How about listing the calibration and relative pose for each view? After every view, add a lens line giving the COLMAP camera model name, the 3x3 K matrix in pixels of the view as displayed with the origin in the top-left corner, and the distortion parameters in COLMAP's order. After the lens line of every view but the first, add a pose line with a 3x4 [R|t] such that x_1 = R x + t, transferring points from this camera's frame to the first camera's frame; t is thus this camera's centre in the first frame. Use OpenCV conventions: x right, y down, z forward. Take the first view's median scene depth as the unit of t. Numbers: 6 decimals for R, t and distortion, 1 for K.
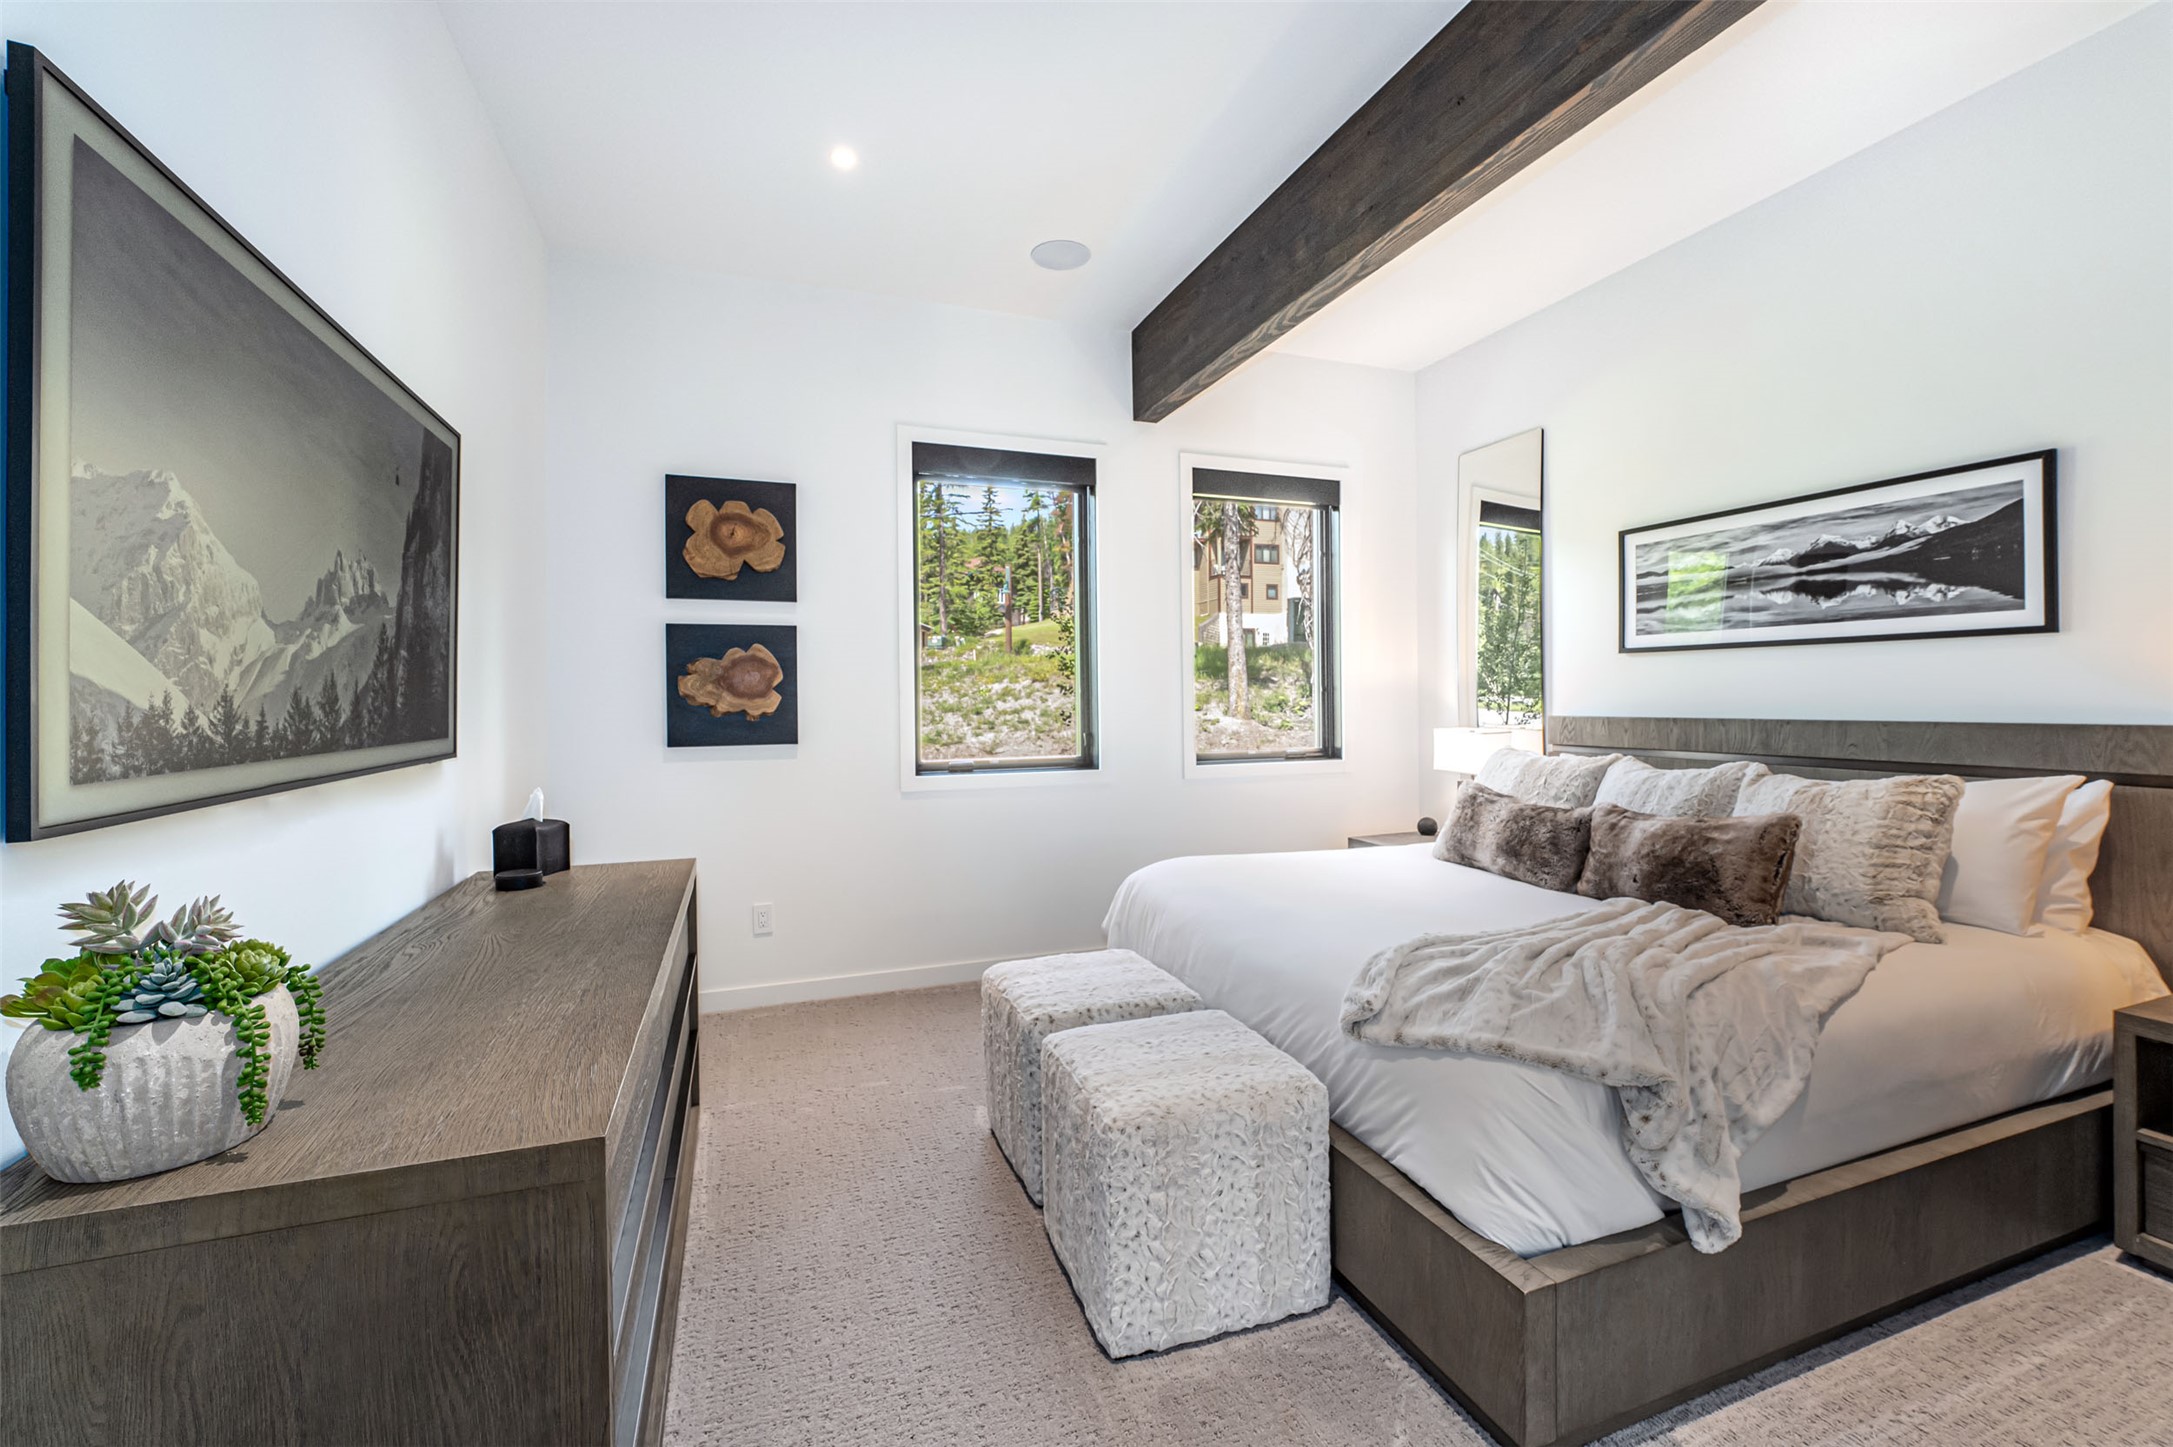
lens RADIAL K [[880.2, 0, 1076.9], [0, 880.2, 720.0], [0, 0, 1]] dist [0.000680, 0.000222]
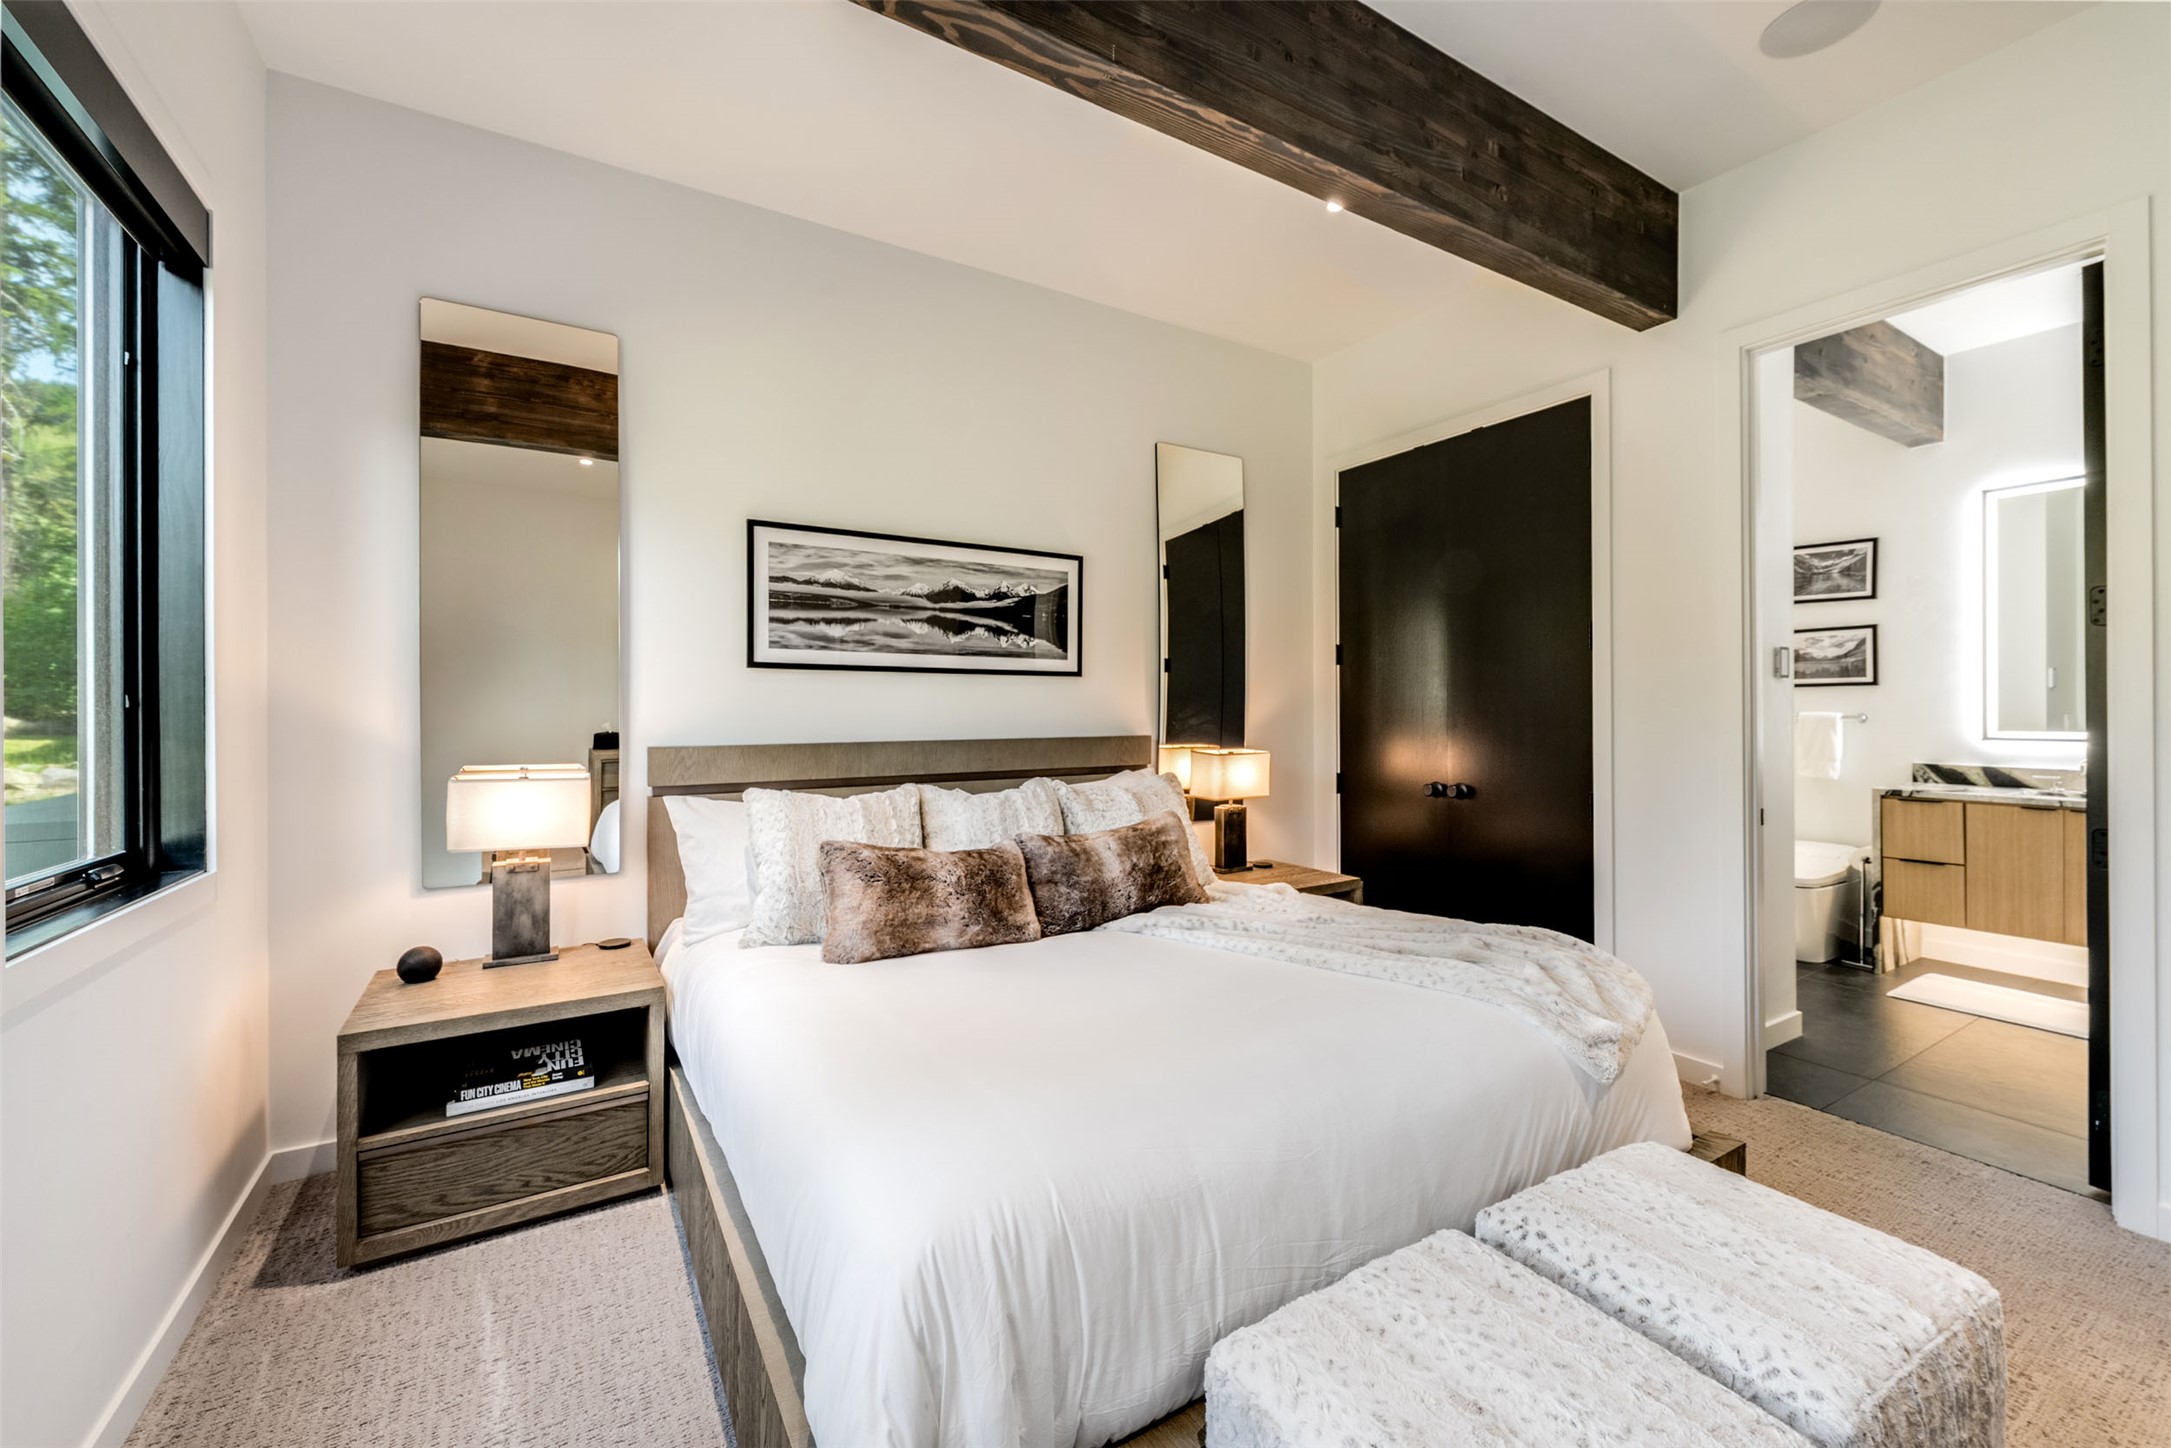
lens RADIAL K [[873.5, 0, 1083.7], [0, 873.5, 717.1], [0, 0, 1]] dist [-0.000963, -0.000127]
pose [[-0.189139, 0.002801, 0.981946, -0.295377], [0.028755, 0.999583, 0.002687, -0.027483], [-0.981529, 0.028744, -0.189141, 1.030562]]
